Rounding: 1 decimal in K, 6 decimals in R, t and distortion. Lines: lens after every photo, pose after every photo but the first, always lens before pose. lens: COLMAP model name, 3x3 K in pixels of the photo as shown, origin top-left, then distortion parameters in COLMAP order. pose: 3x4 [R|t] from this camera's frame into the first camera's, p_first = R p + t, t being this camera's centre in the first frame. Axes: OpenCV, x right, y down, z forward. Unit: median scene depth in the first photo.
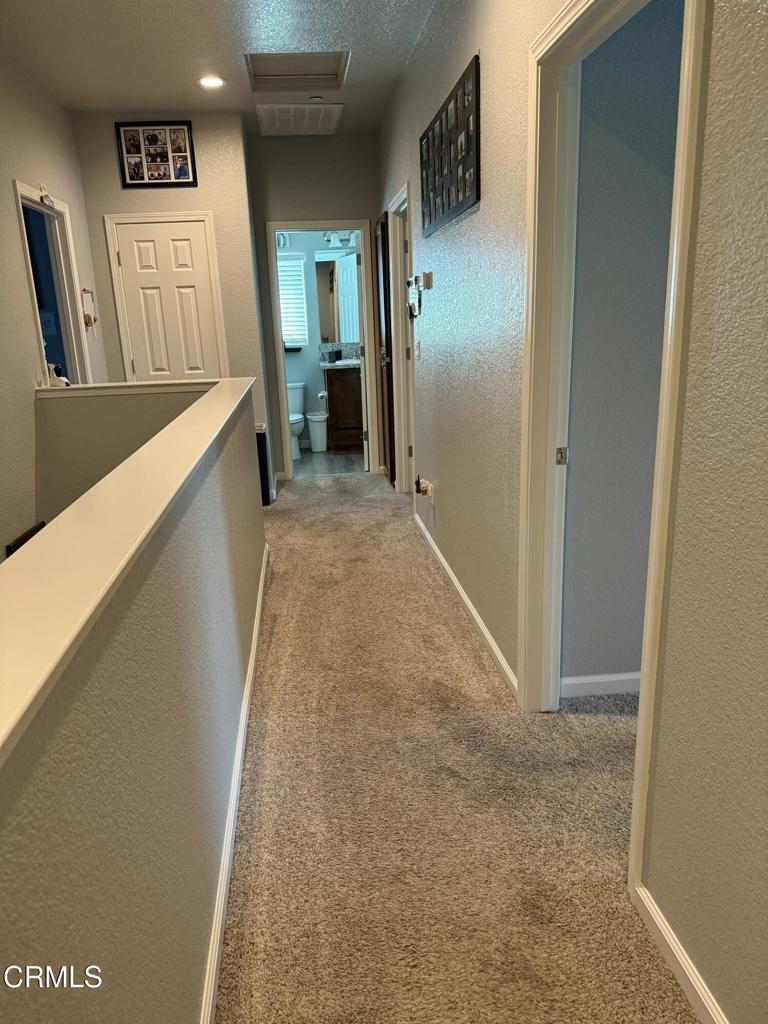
lens RADIAL K [[719.1, 0, 384.0], [0, 719.1, 512.0], [0, 0, 1]] dist [0.003743, 0.000394]
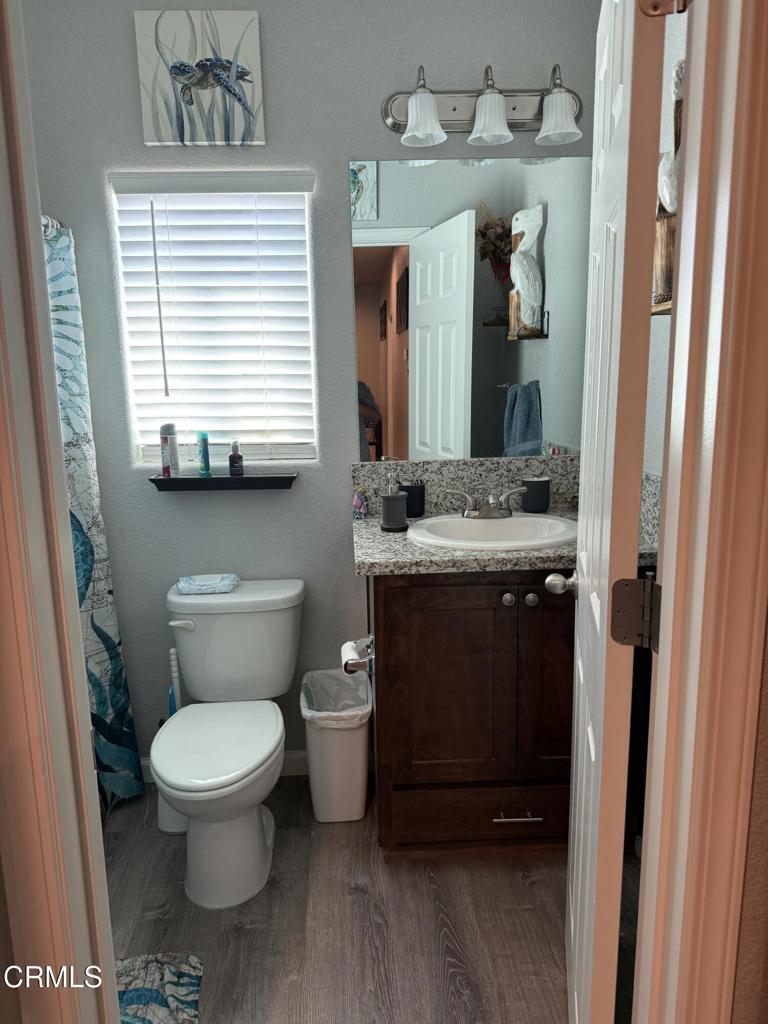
lens RADIAL K [[719.1, 0, 384.0], [0, 719.1, 512.0], [0, 0, 1]] dist [0.003743, 0.000394]
pose [[0.997982, 0.031870, -0.054929, -0.060297], [-0.036158, 0.996225, -0.078926, -0.191017], [0.052206, 0.080753, 0.995366, 0.702858]]
